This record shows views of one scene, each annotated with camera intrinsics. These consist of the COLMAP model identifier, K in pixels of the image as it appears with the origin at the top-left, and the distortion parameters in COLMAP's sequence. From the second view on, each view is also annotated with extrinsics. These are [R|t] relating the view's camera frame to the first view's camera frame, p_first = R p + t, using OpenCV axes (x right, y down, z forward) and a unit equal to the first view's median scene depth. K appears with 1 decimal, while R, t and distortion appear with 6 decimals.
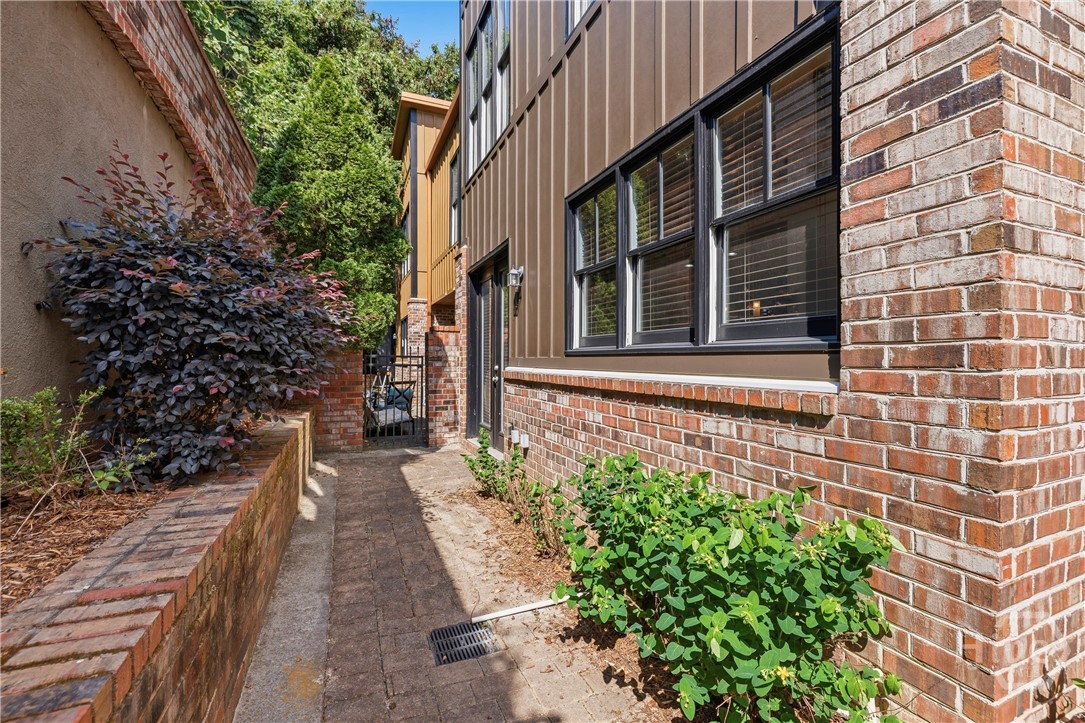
lens RADIAL K [[457.5, 0, 543.9], [0, 457.5, 355.3], [0, 0, 1]] dist [-0.000077, -0.000551]
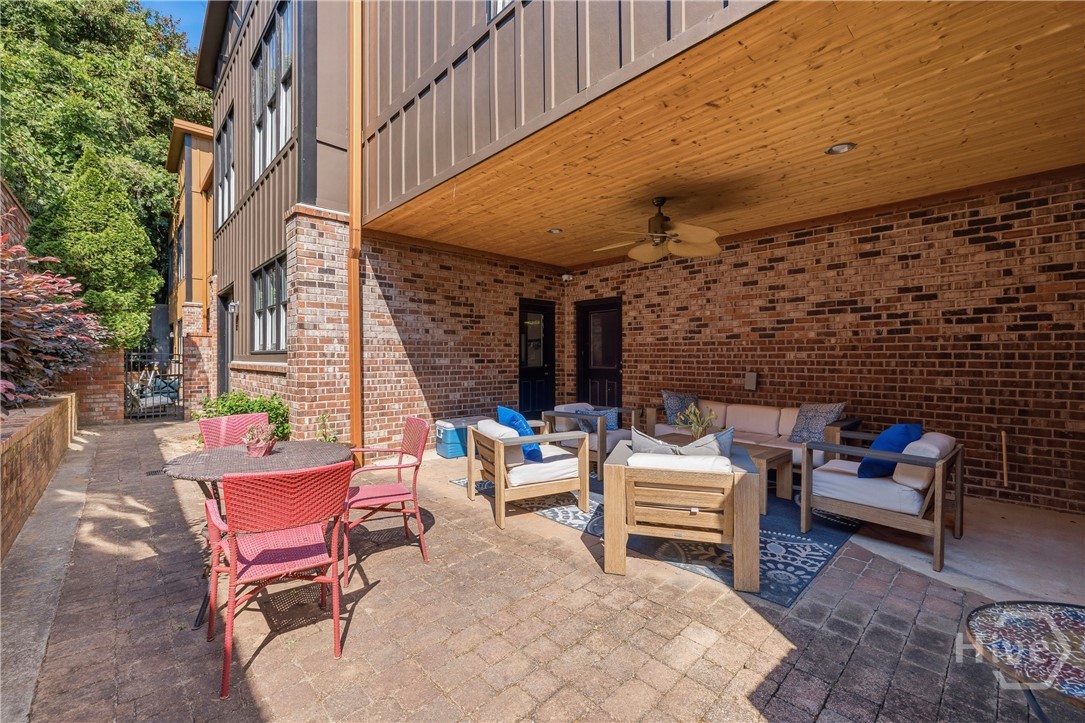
lens RADIAL K [[457.5, 0, 543.9], [0, 457.5, 355.3], [0, 0, 1]] dist [-0.000077, -0.000551]
pose [[0.943069, 0.002752, 0.332586, 0.309385], [-0.003988, 0.999987, 0.003035, -0.002864], [-0.332573, -0.004189, 0.943068, -0.654579]]
